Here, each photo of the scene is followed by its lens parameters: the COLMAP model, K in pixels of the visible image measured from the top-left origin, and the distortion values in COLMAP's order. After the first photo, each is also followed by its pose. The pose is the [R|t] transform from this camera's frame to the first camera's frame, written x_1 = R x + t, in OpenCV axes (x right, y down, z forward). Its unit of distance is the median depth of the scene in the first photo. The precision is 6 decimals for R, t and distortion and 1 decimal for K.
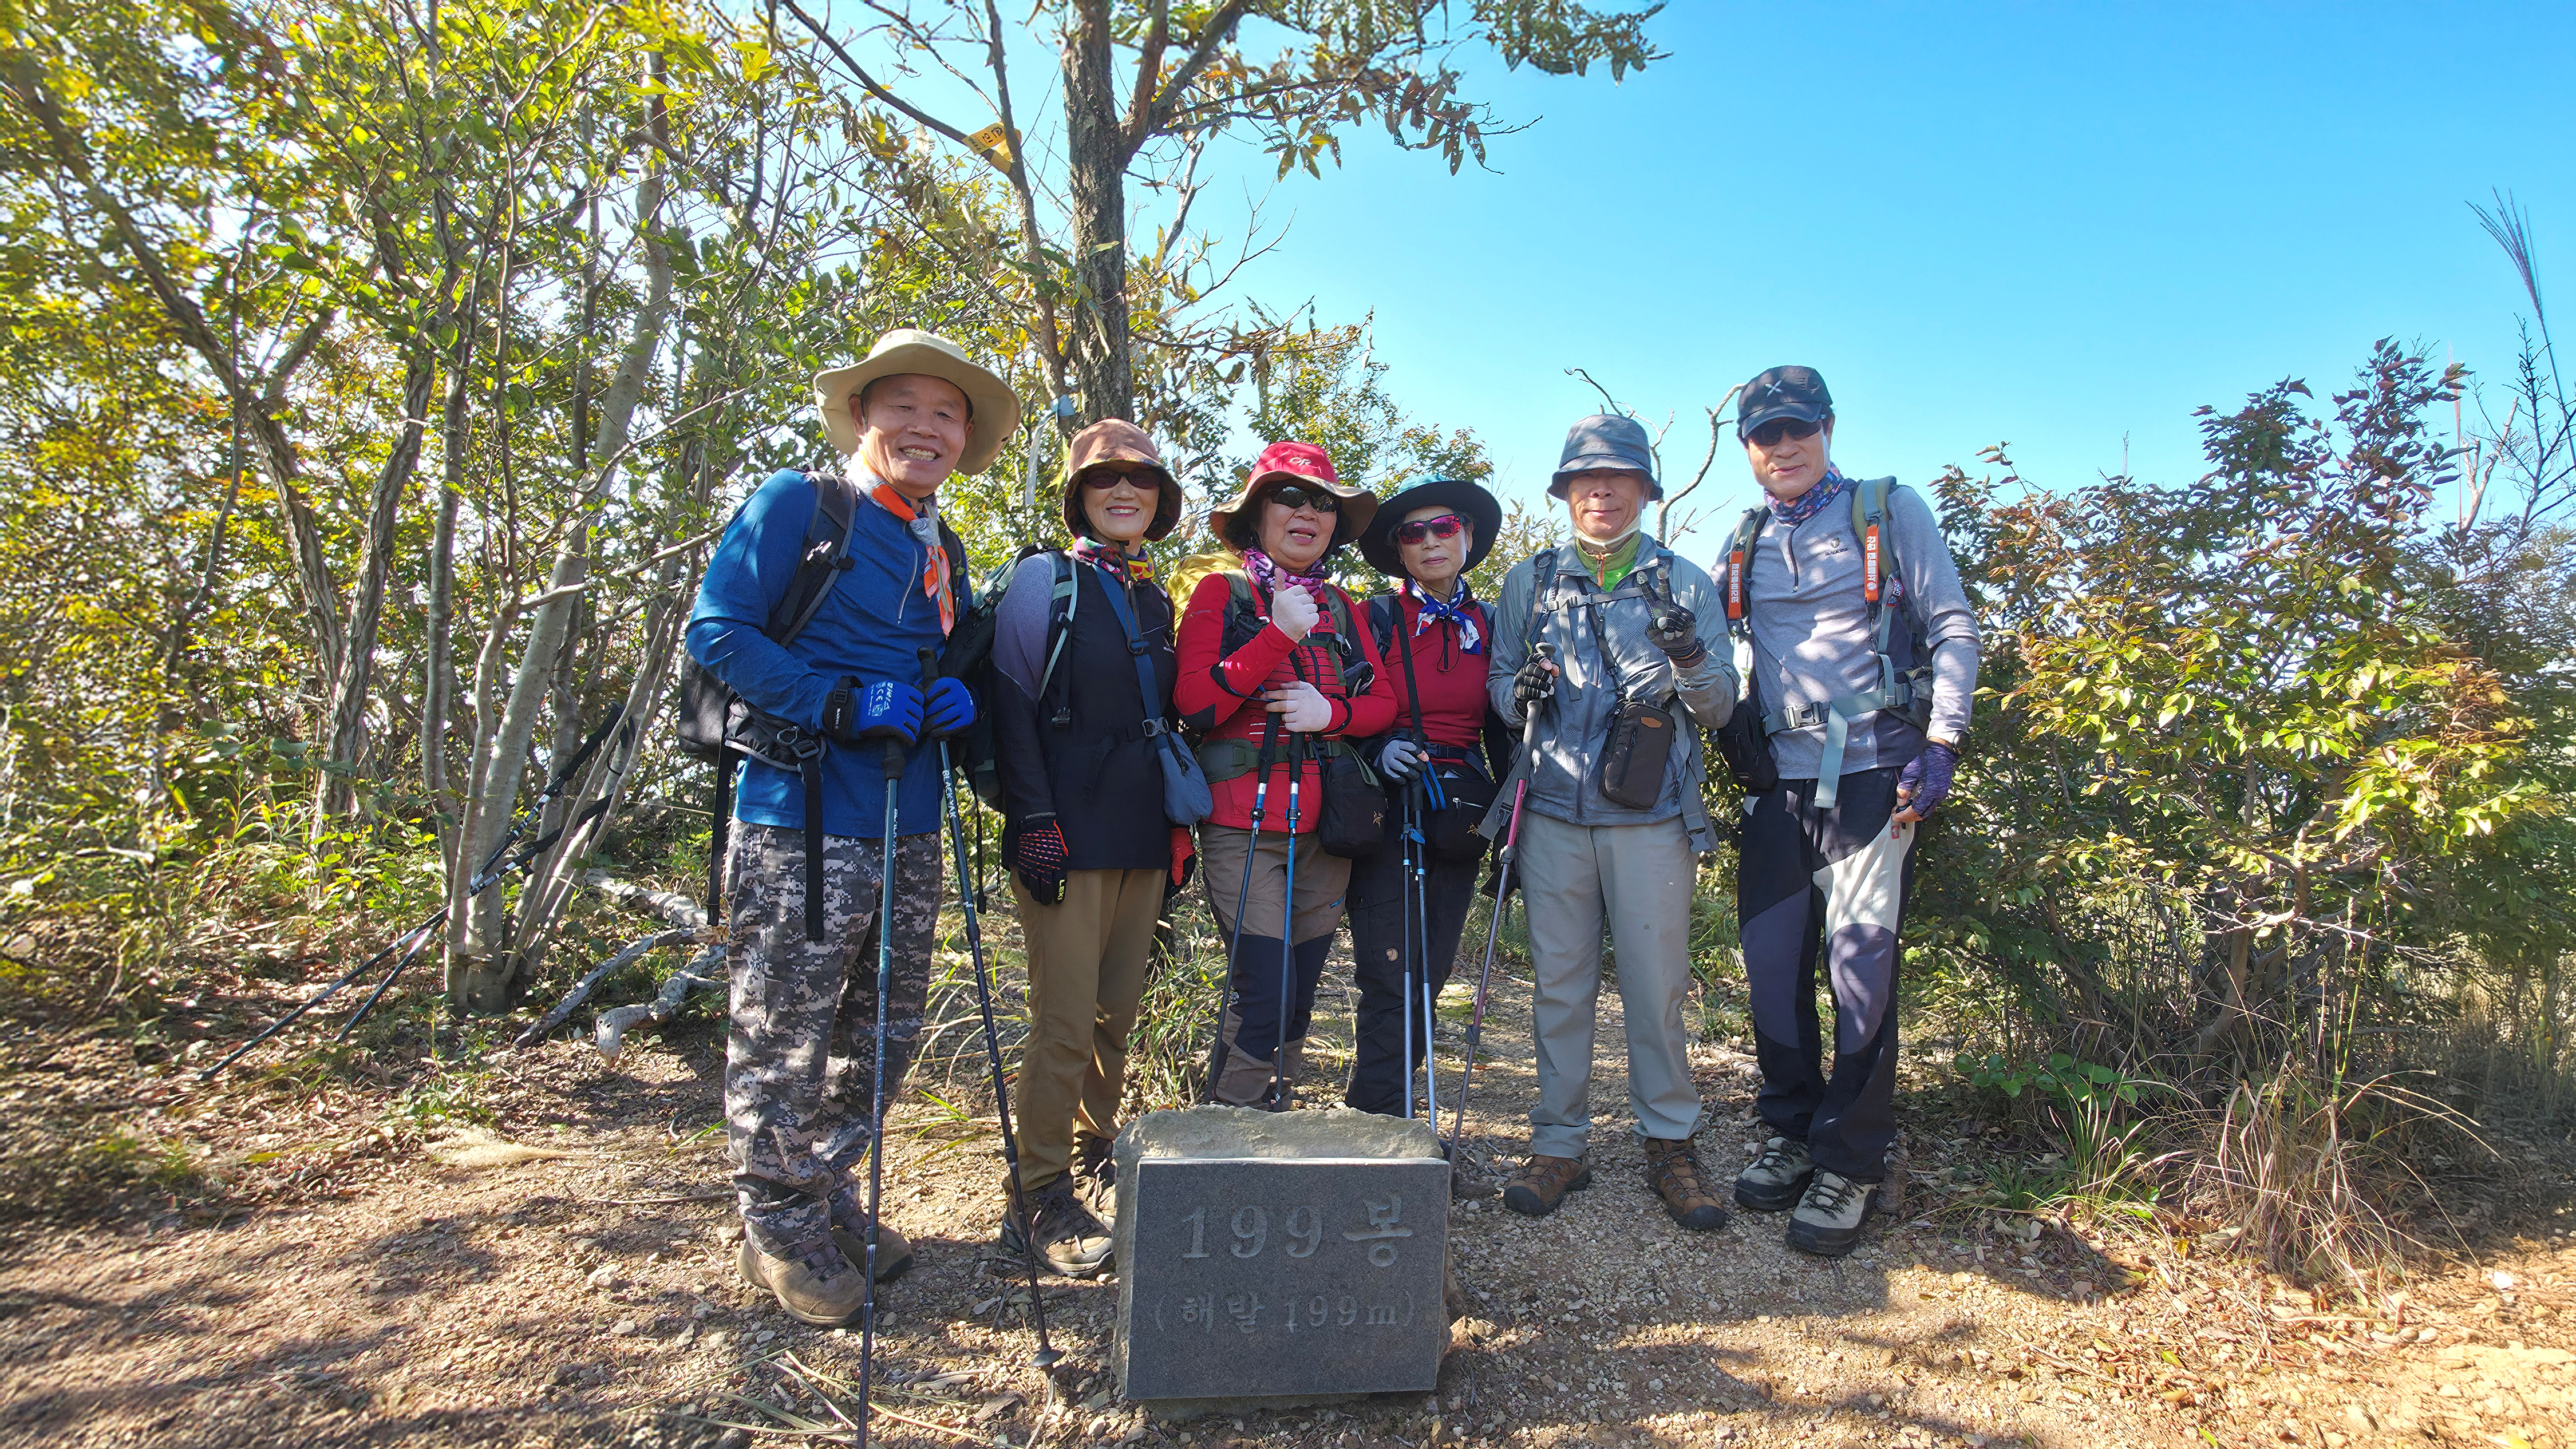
lens RADIAL K [[1234.7, 0, 1425.8], [0, 1234.7, 768.0], [0, 0, 1]] dist [0.002938, 0.003146]
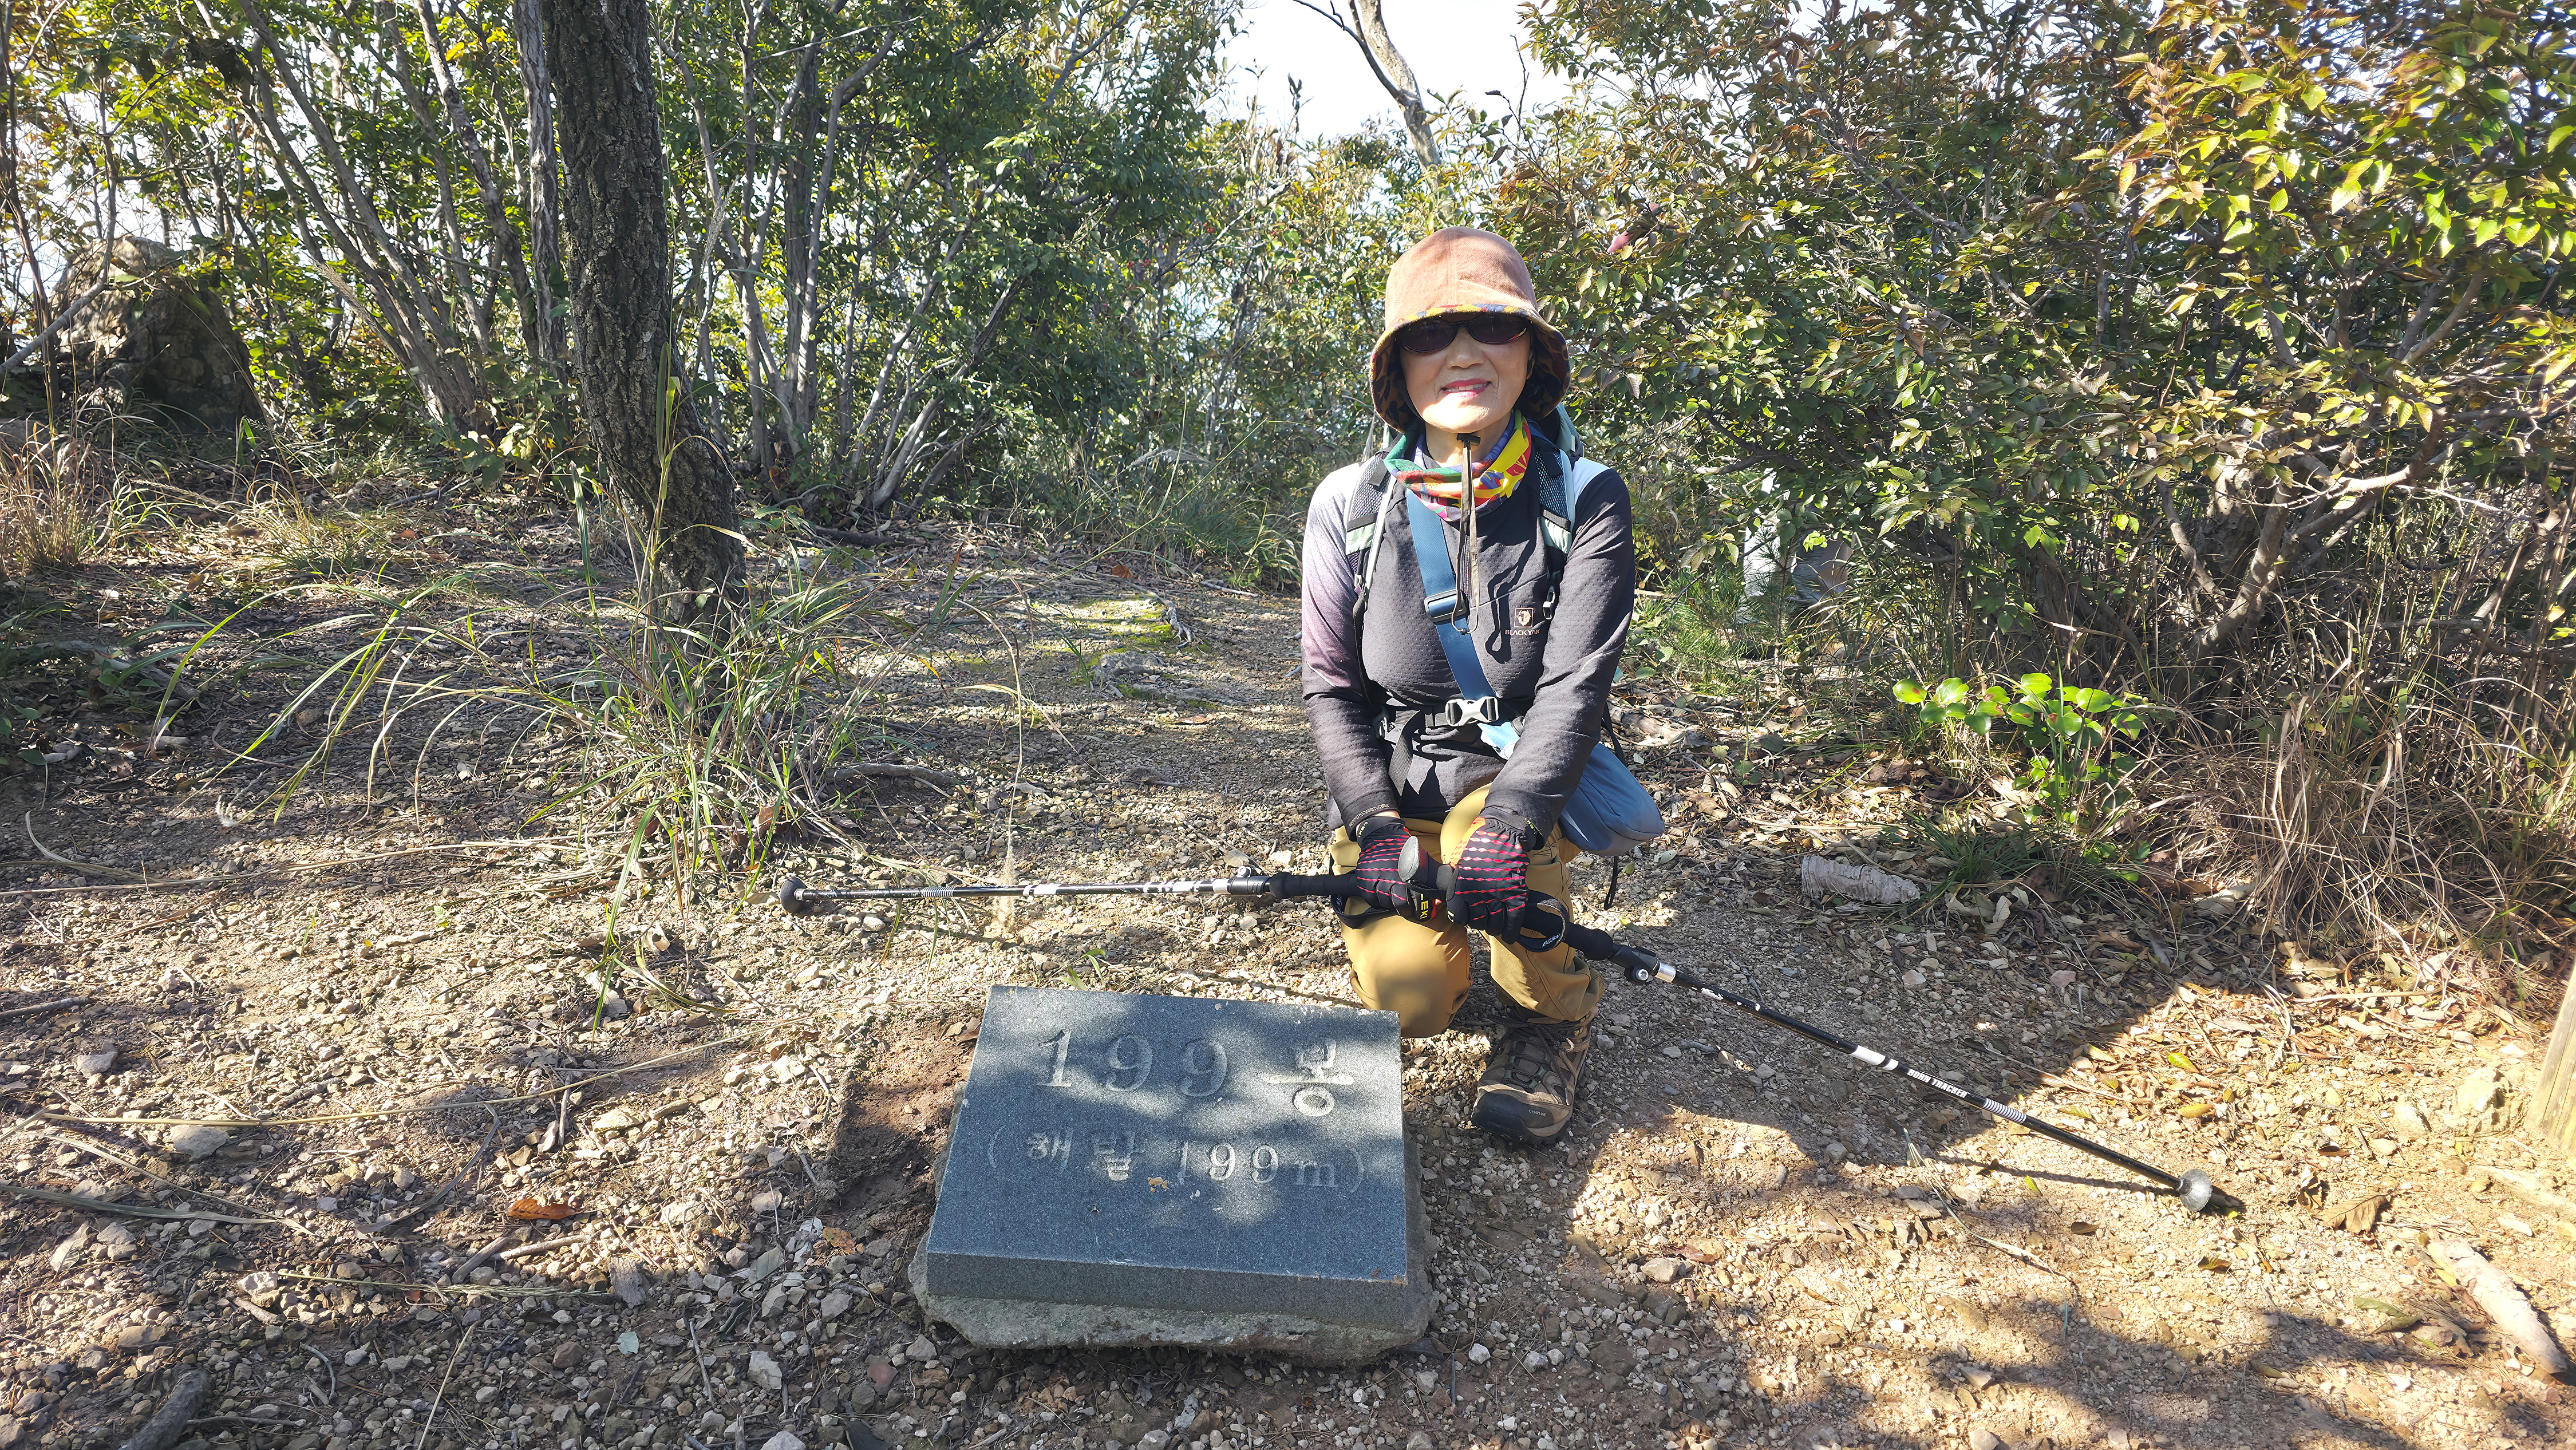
lens RADIAL K [[1661.0, 0, 1282.1], [0, 1661.0, 719.5], [0, 0, 1]] dist [0.079592, -0.076532]
pose [[0.986231, -0.050530, 0.157463, -0.102731], [0.007908, 0.965496, 0.260297, -0.007531], [-0.165183, -0.255468, 0.952602, 0.138705]]
